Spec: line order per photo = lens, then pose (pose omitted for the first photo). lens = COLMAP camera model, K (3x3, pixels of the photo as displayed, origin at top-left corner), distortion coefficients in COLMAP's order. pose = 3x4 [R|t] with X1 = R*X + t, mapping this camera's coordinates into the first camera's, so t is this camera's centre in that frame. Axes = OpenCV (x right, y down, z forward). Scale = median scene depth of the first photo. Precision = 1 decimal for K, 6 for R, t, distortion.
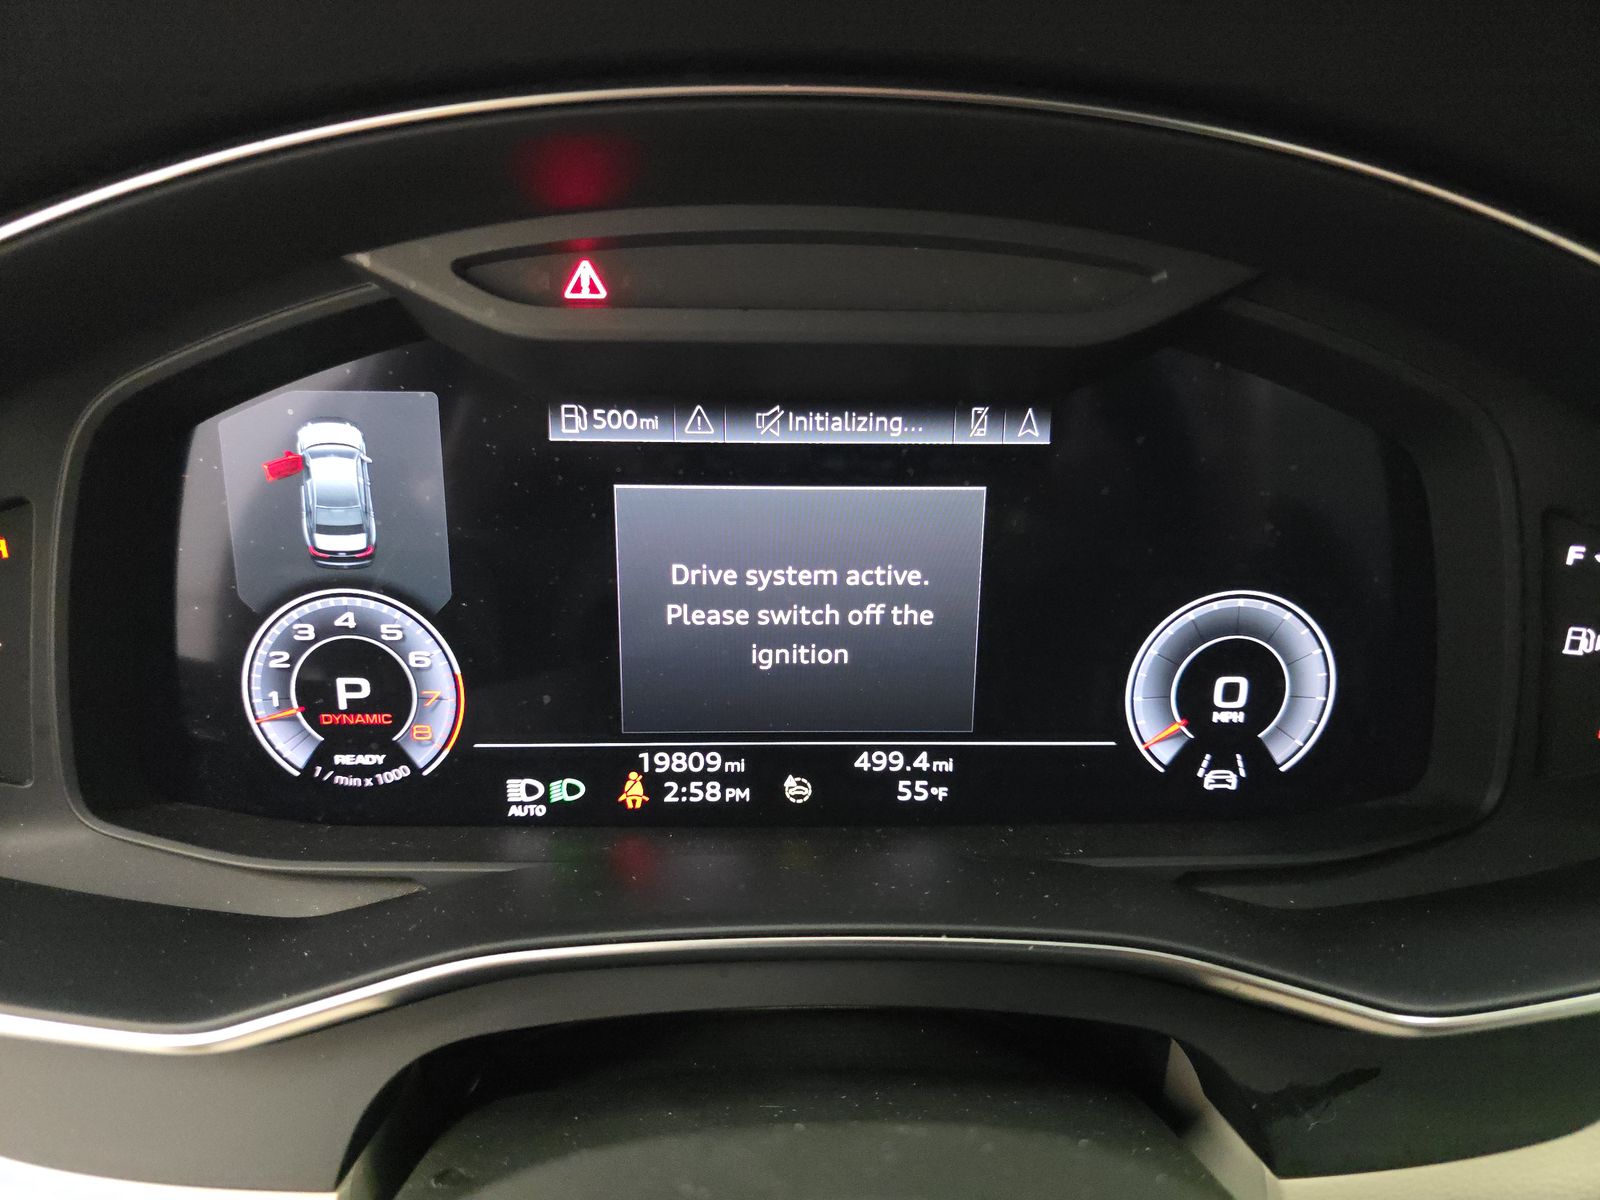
lens RADIAL K [[1070.1, 0, 806.8], [0, 1070.1, 594.3], [0, 0, 1]] dist [0.036332, -0.030909]
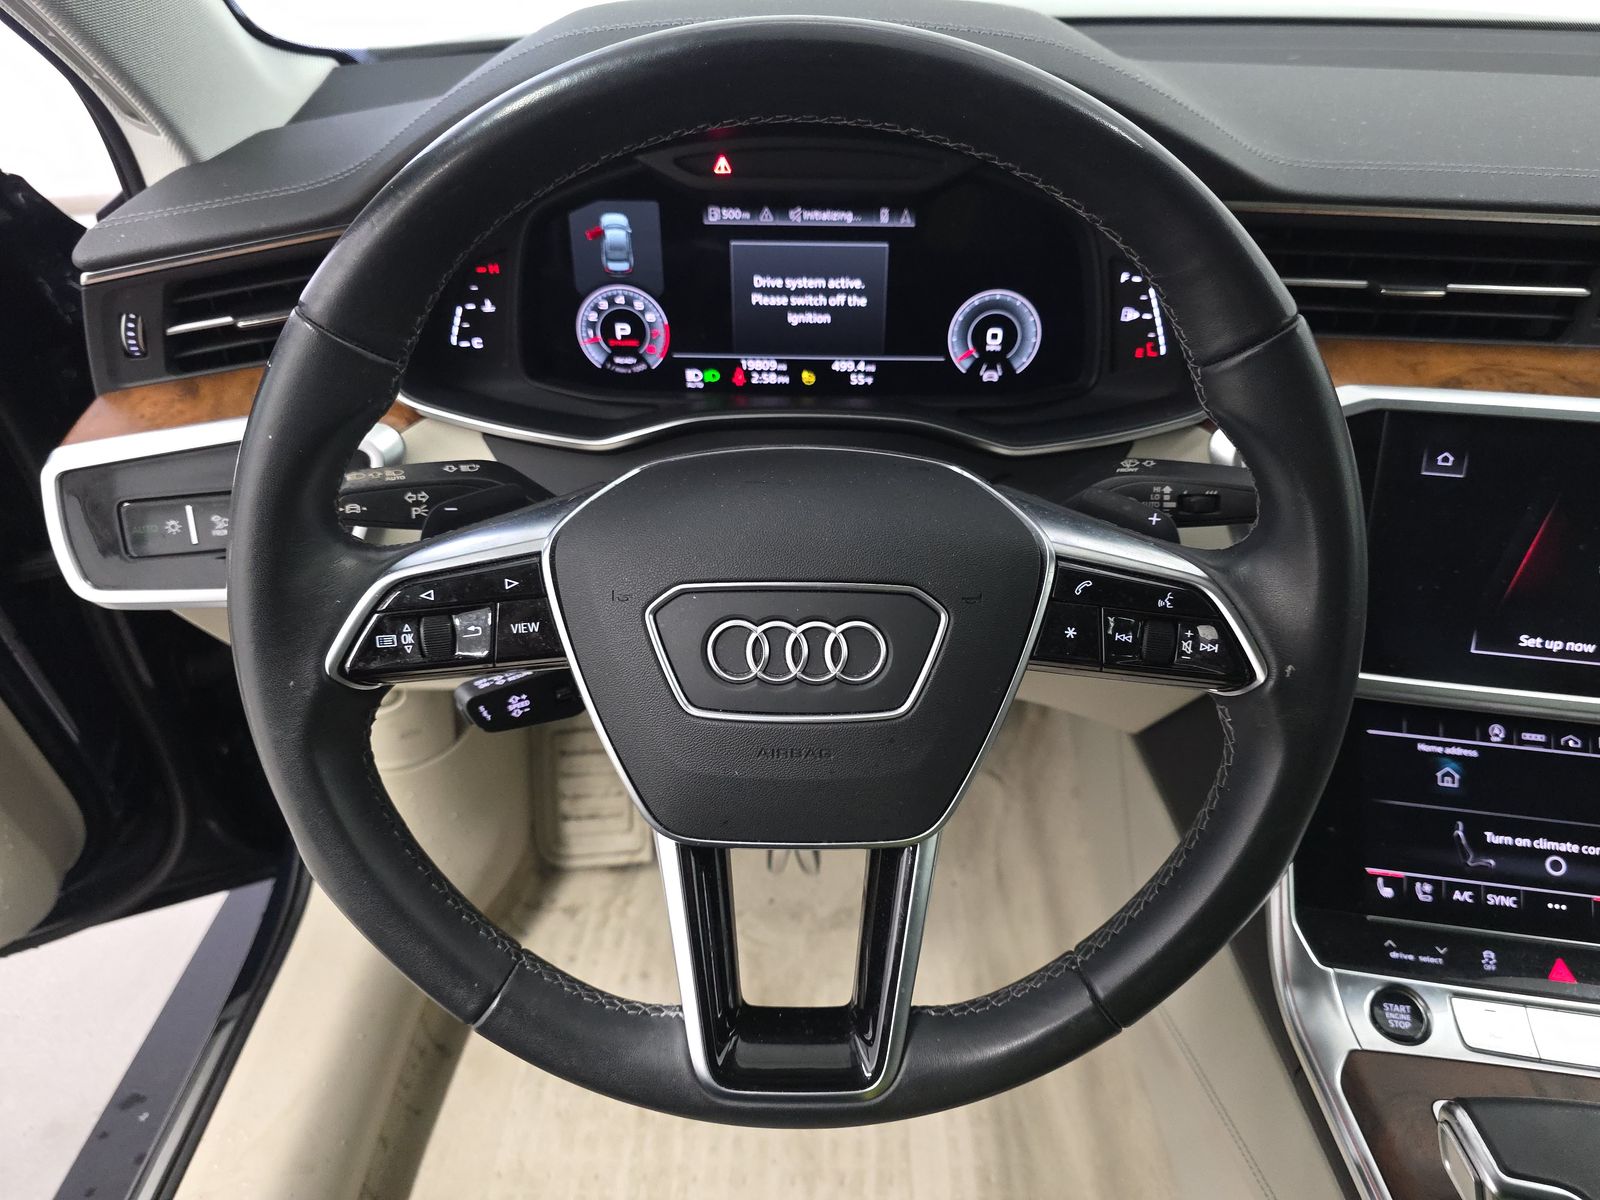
lens RADIAL K [[1070.1, 0, 806.8], [0, 1070.1, 594.3], [0, 0, 1]] dist [0.036332, -0.030909]
pose [[0.997190, 0.029678, -0.068787, 0.167833], [-0.010207, 0.963444, 0.267714, 0.010885], [0.074218, -0.266259, 0.961040, -1.420180]]
